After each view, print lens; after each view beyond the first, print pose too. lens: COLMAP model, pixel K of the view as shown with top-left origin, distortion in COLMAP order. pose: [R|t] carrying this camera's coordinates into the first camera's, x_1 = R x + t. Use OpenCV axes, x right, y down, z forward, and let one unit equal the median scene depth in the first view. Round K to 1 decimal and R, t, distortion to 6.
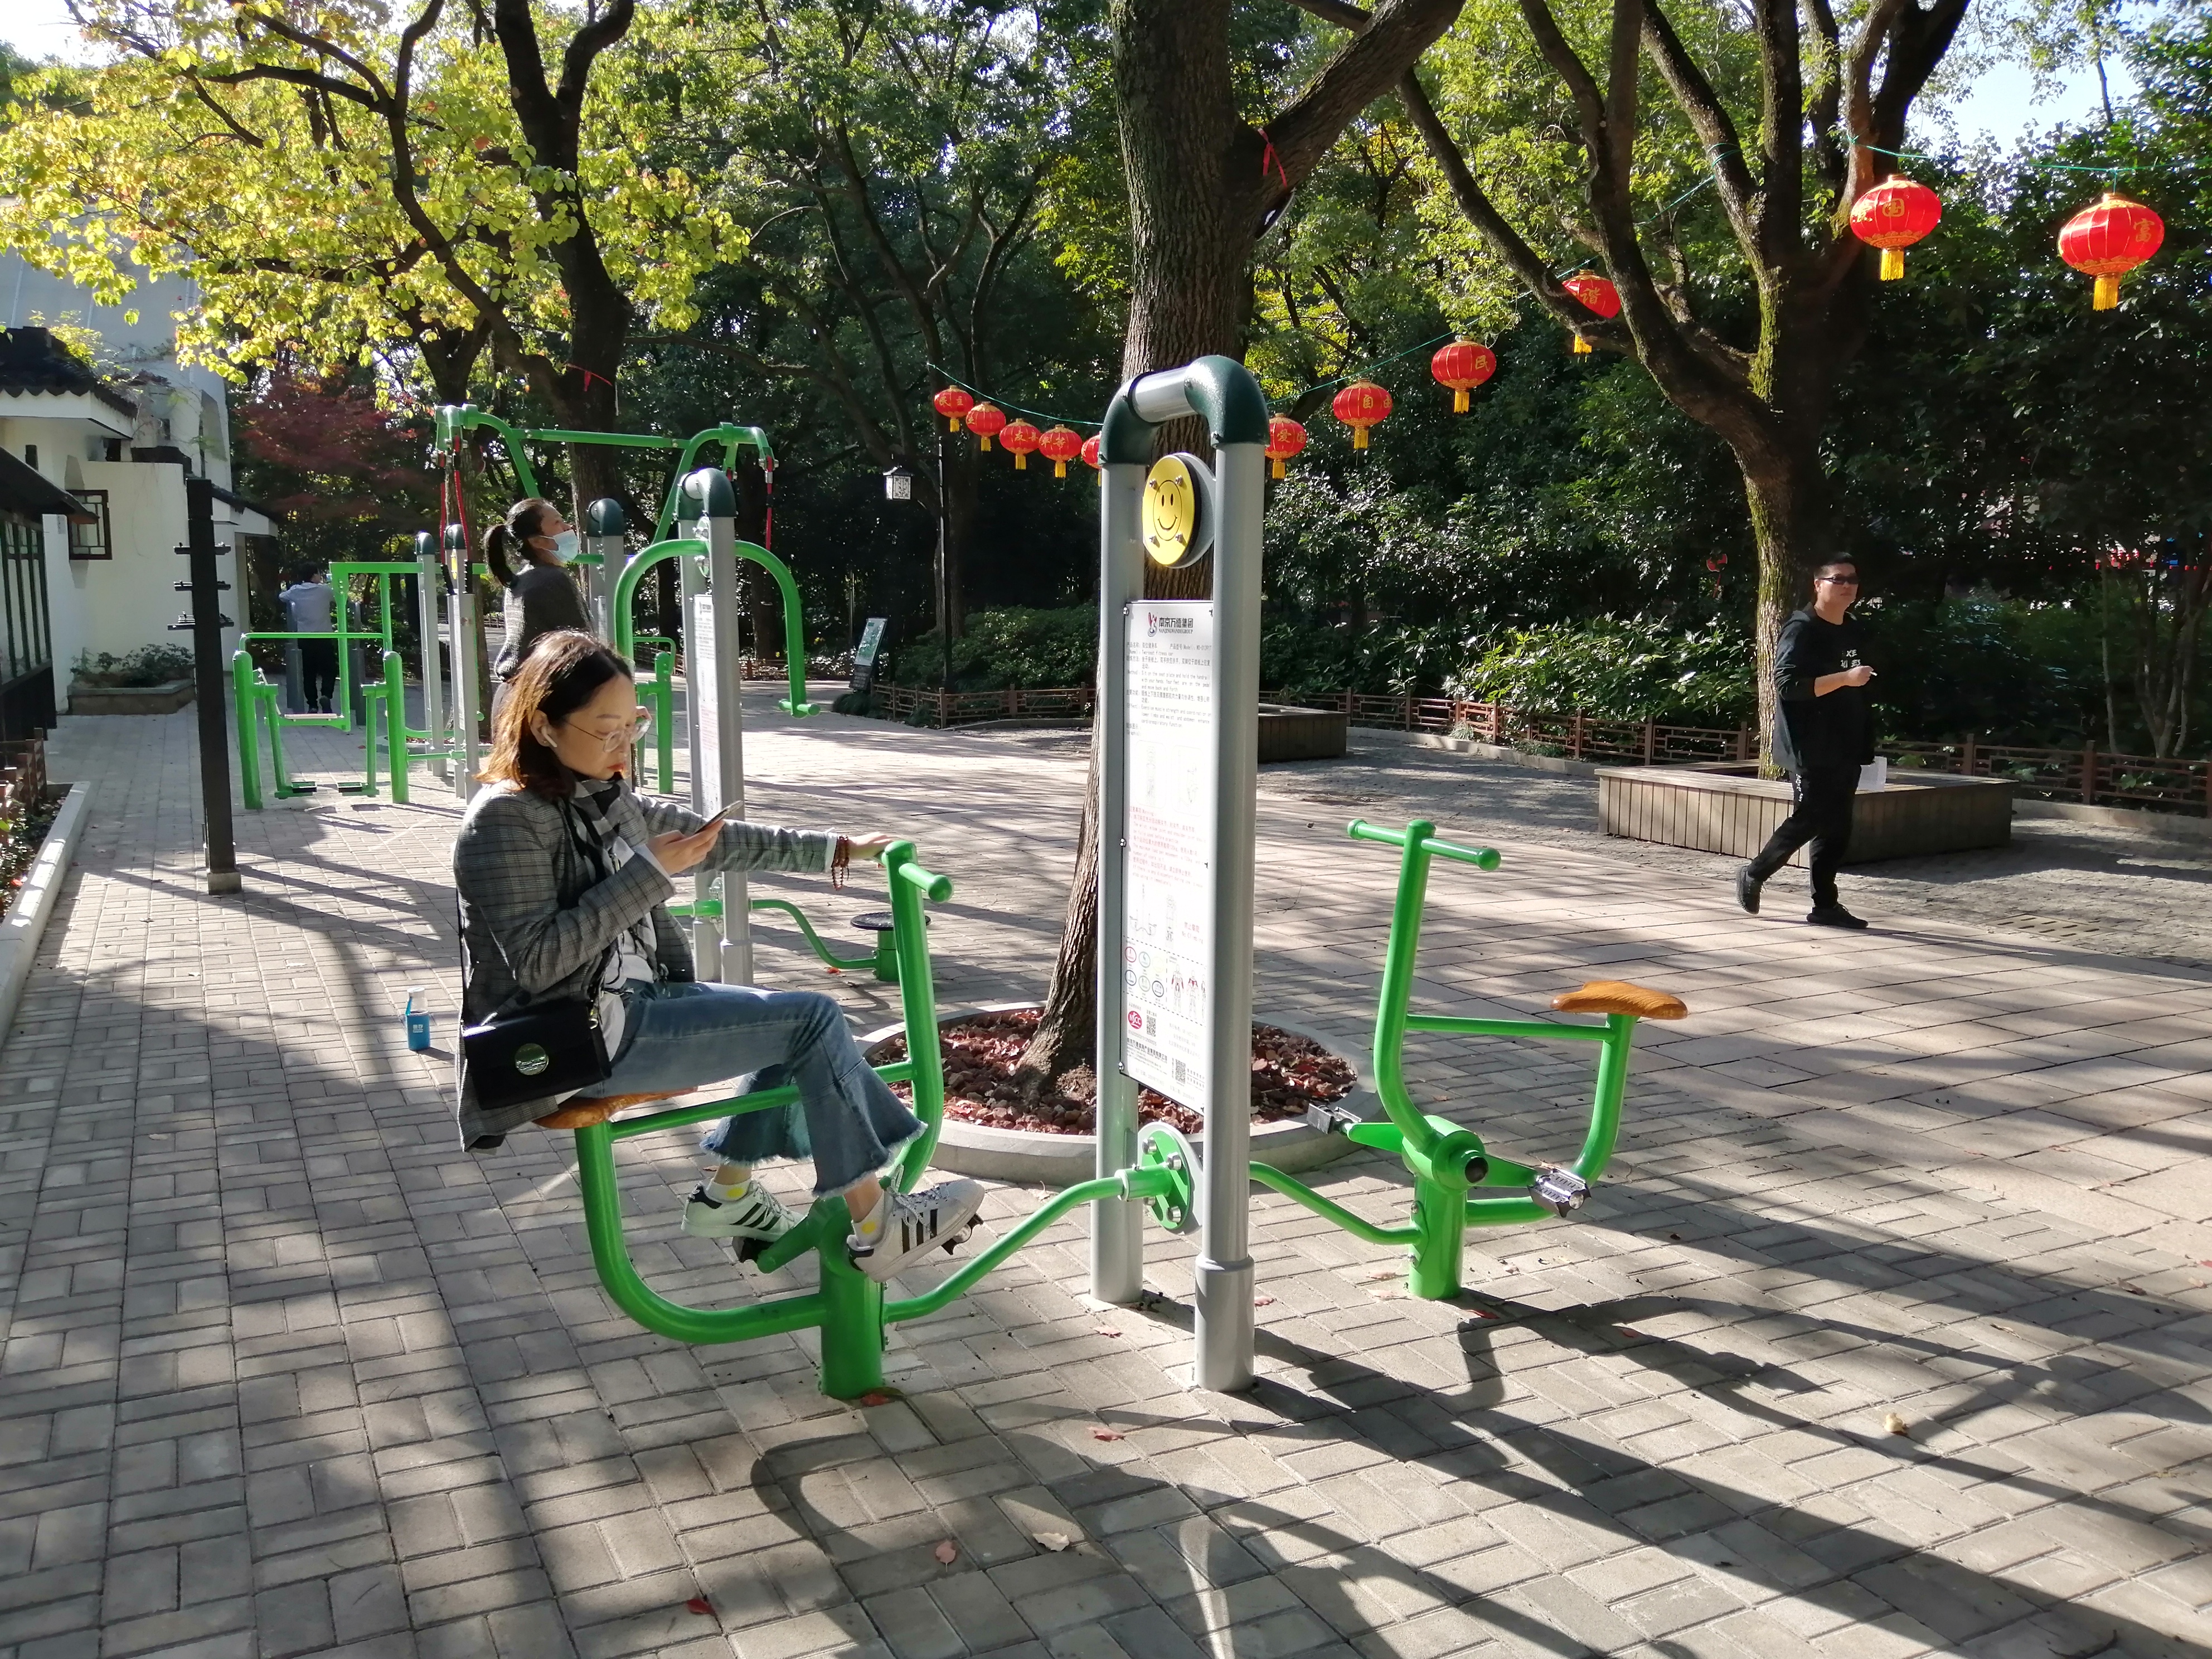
lens RADIAL K [[1780.1, 0, 1111.9], [0, 1780.1, 829.1], [0, 0, 1]] dist [0.061569, -0.123044]
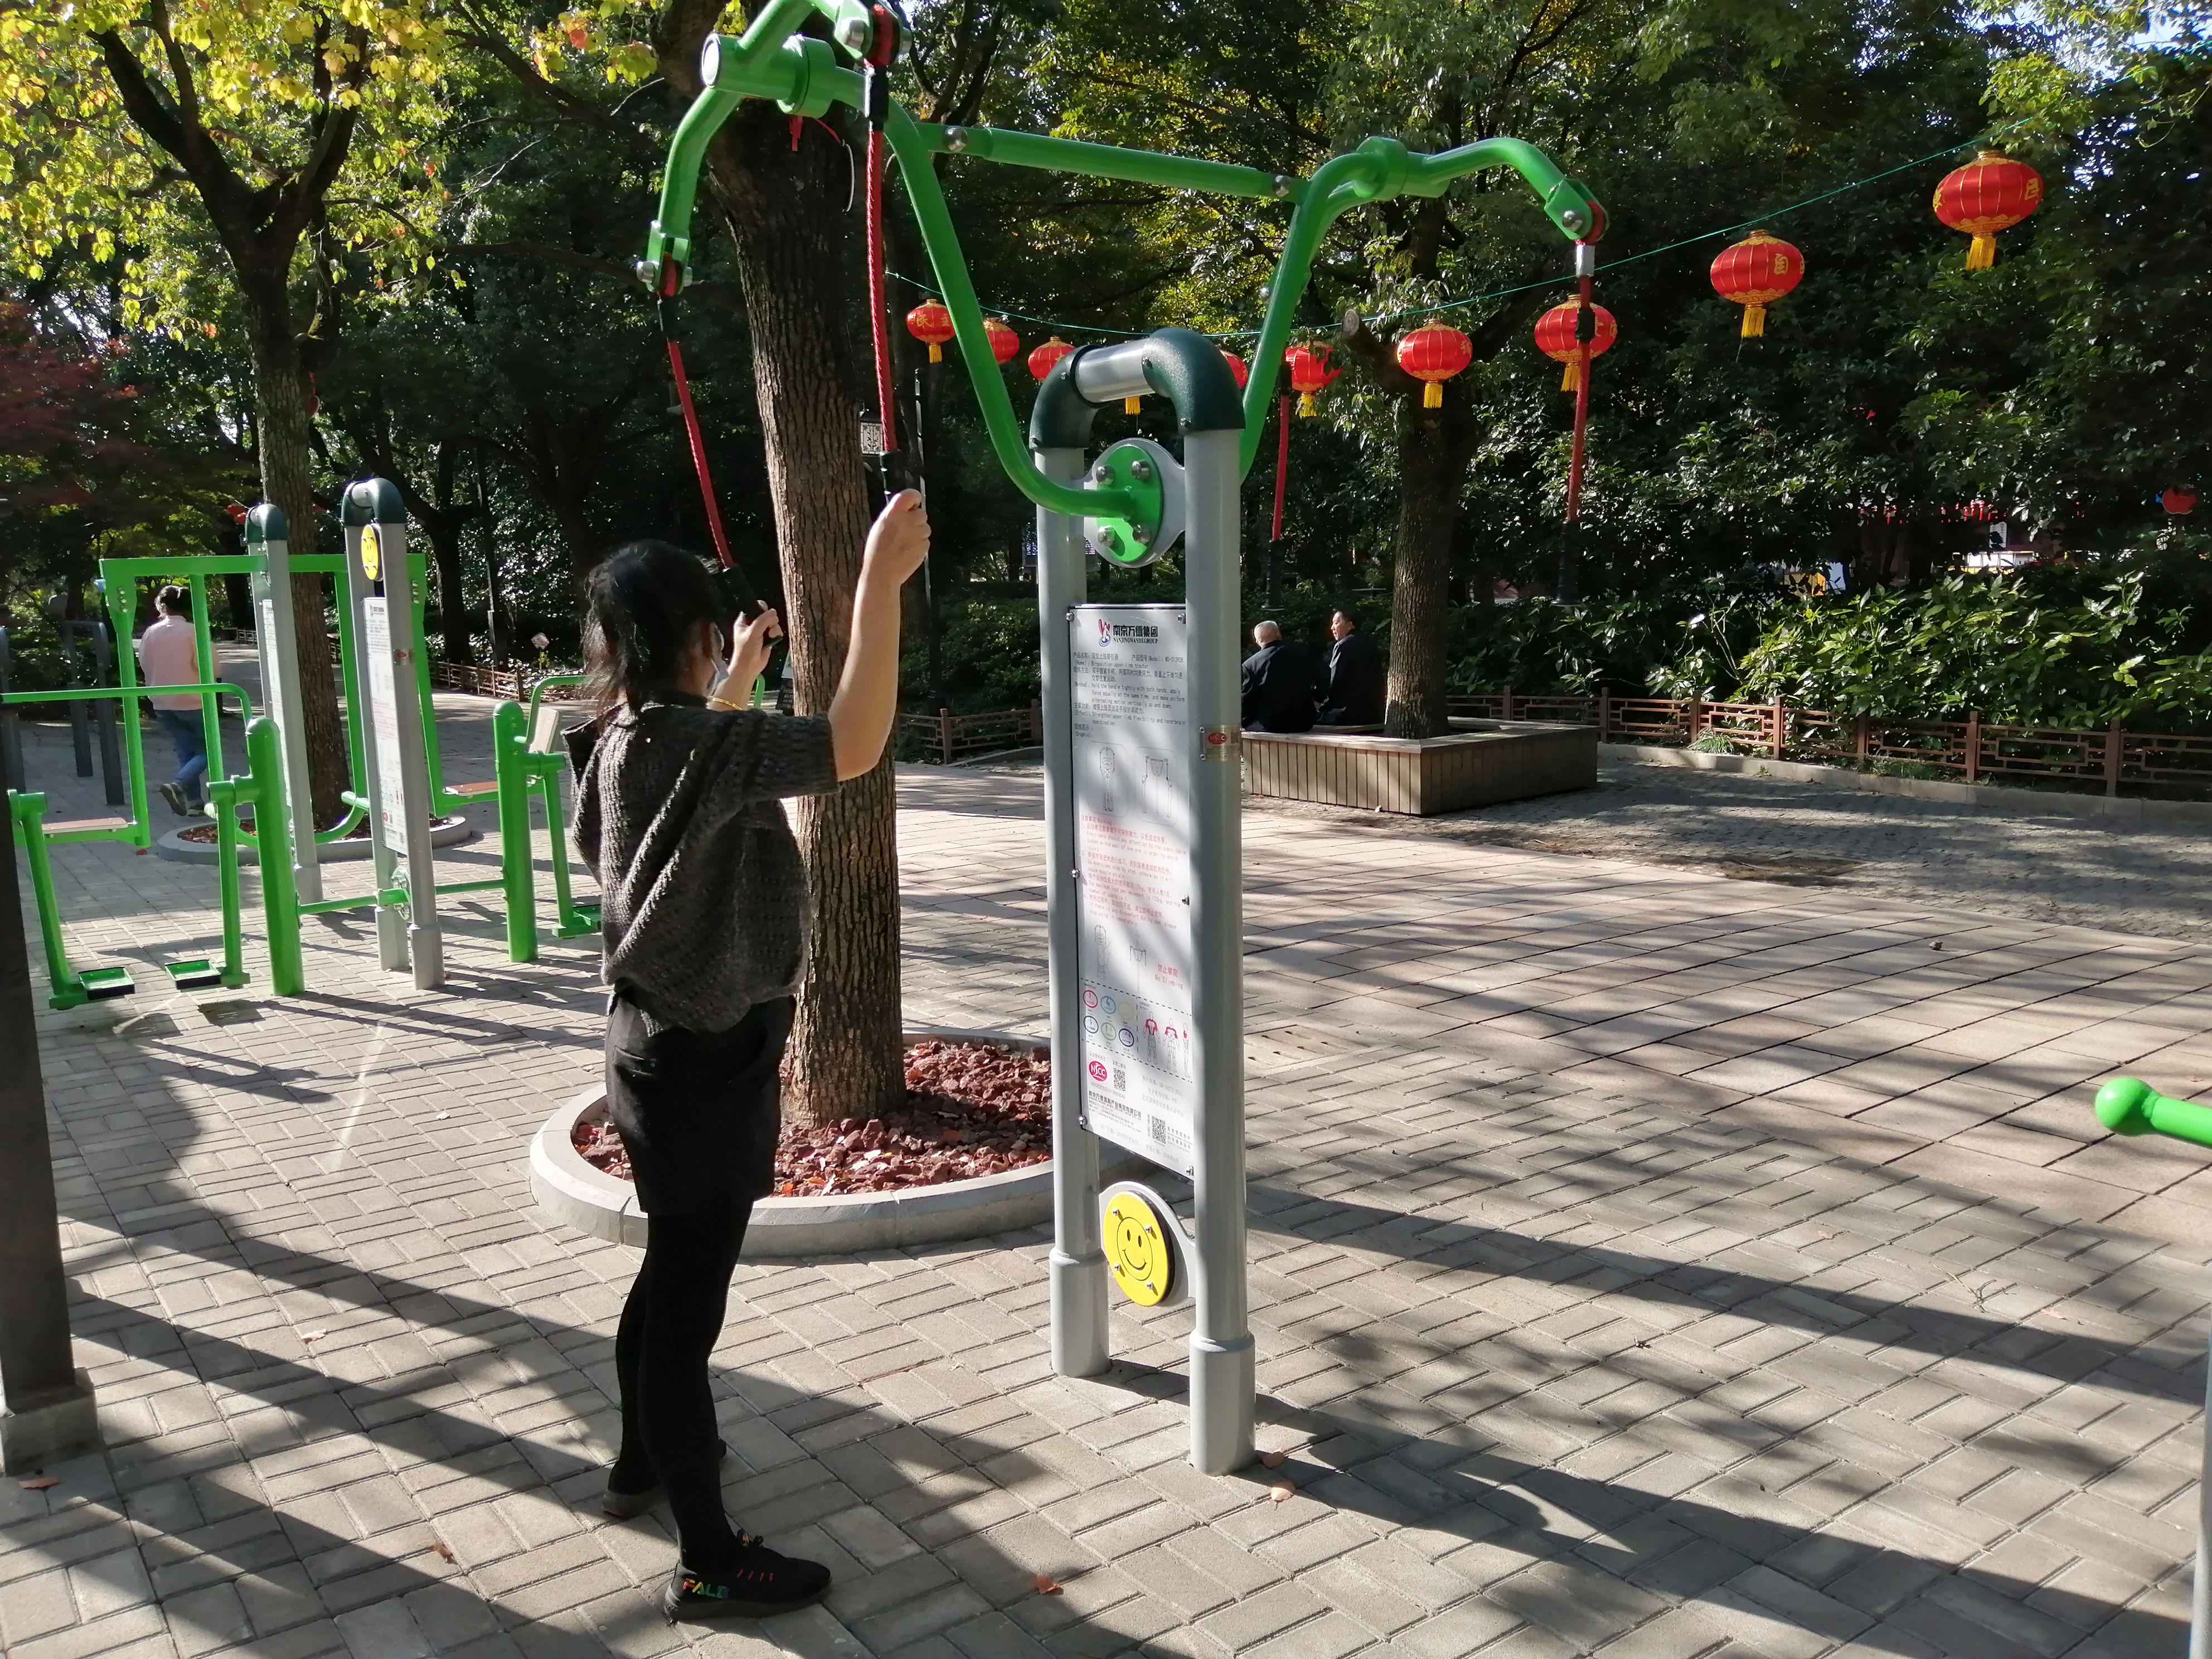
lens RADIAL K [[1780.1, 0, 1099.4], [0, 1780.1, 792.2], [0, 0, 1]] dist [0.061569, -0.123044]
pose [[0.987629, -0.047812, 0.149342, -0.167413], [0.049533, 0.998742, -0.007824, -0.041529], [-0.148780, 0.015125, 0.988755, 0.308810]]
